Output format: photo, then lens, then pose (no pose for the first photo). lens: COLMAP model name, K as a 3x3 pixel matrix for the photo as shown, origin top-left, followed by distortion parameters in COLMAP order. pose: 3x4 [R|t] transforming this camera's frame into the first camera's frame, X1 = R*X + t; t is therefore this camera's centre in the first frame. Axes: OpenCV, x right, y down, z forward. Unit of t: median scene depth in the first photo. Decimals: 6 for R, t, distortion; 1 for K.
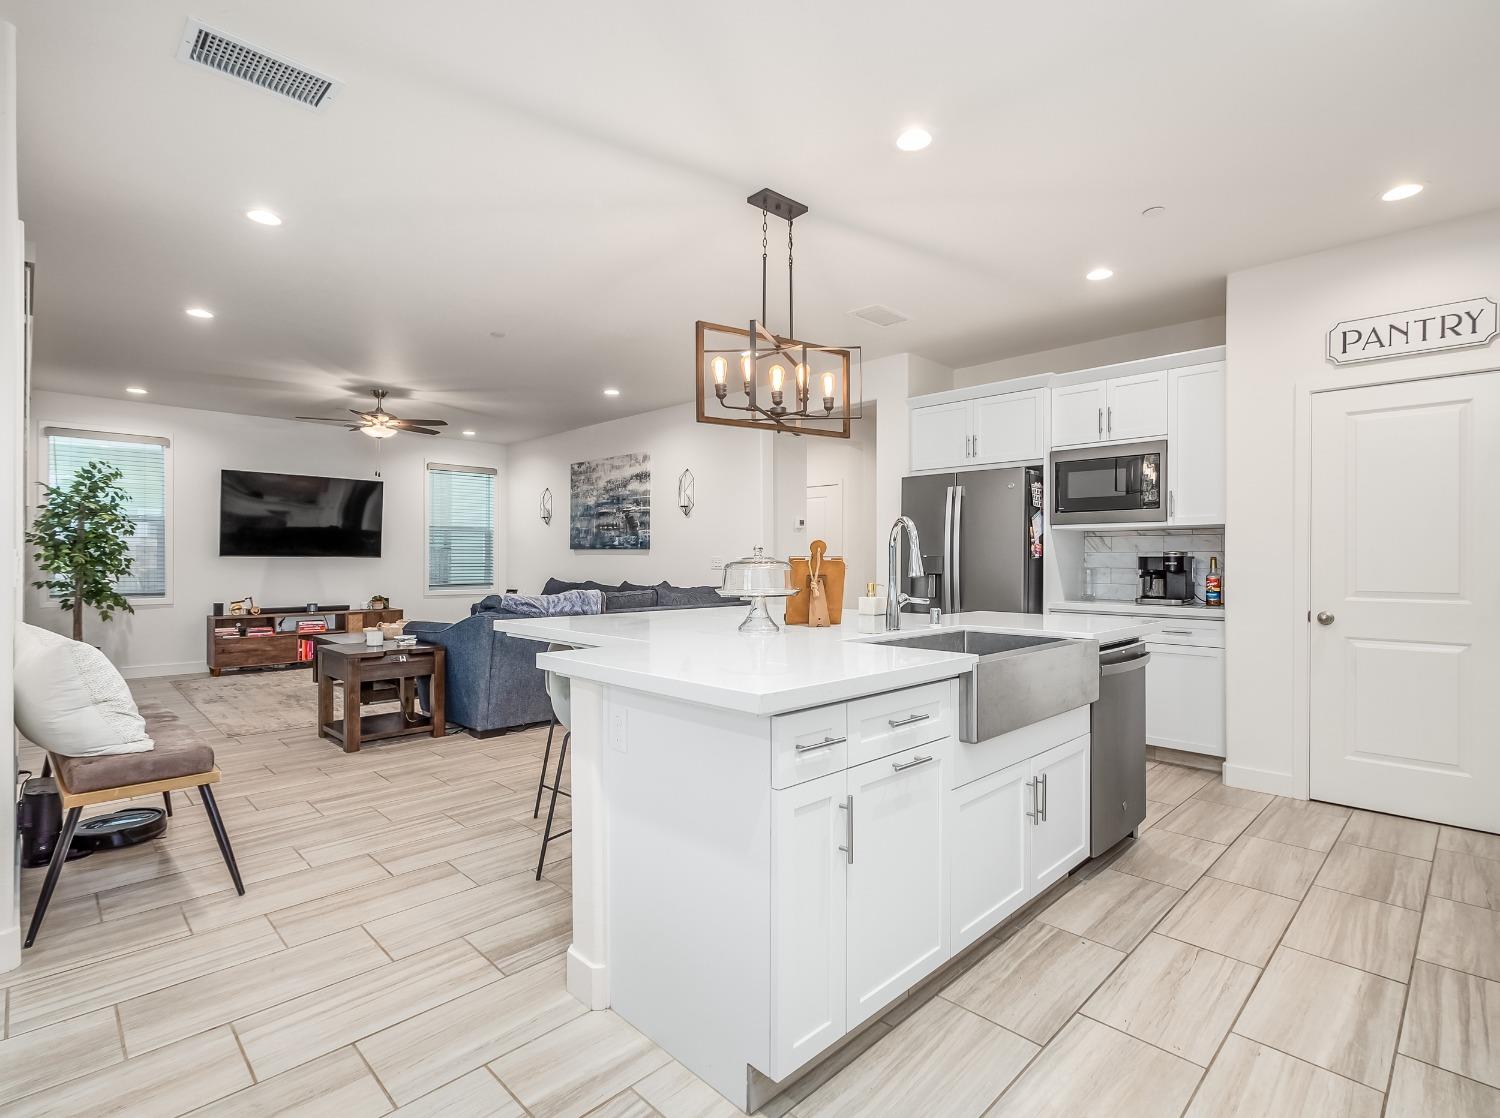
lens RADIAL K [[707.0, 0, 758.1], [0, 707.0, 560.4], [0, 0, 1]] dist [0.004119, -0.001184]
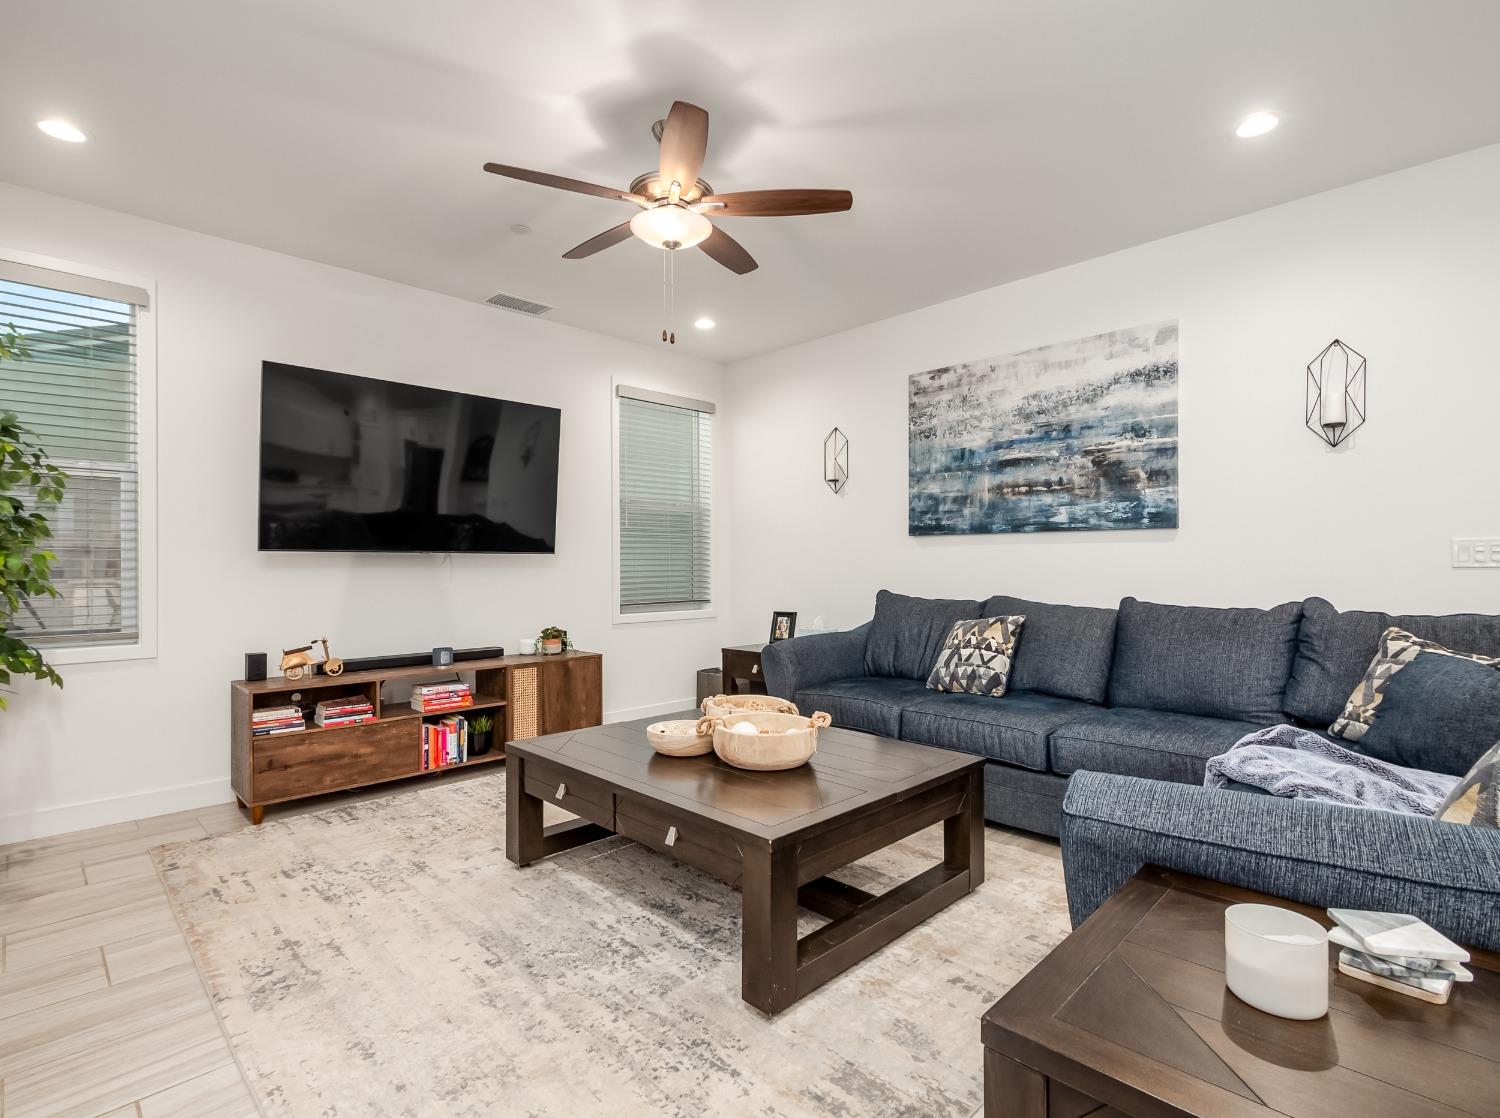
lens RADIAL K [[707.0, 0, 747.4], [0, 707.0, 557.4], [0, 0, 1]] dist [0.004119, -0.001184]
pose [[0.999950, -0.008725, 0.004828, -0.421336], [0.008793, 0.999859, -0.014275, 0.007469], [-0.004703, 0.014317, 0.999886, 0.510317]]
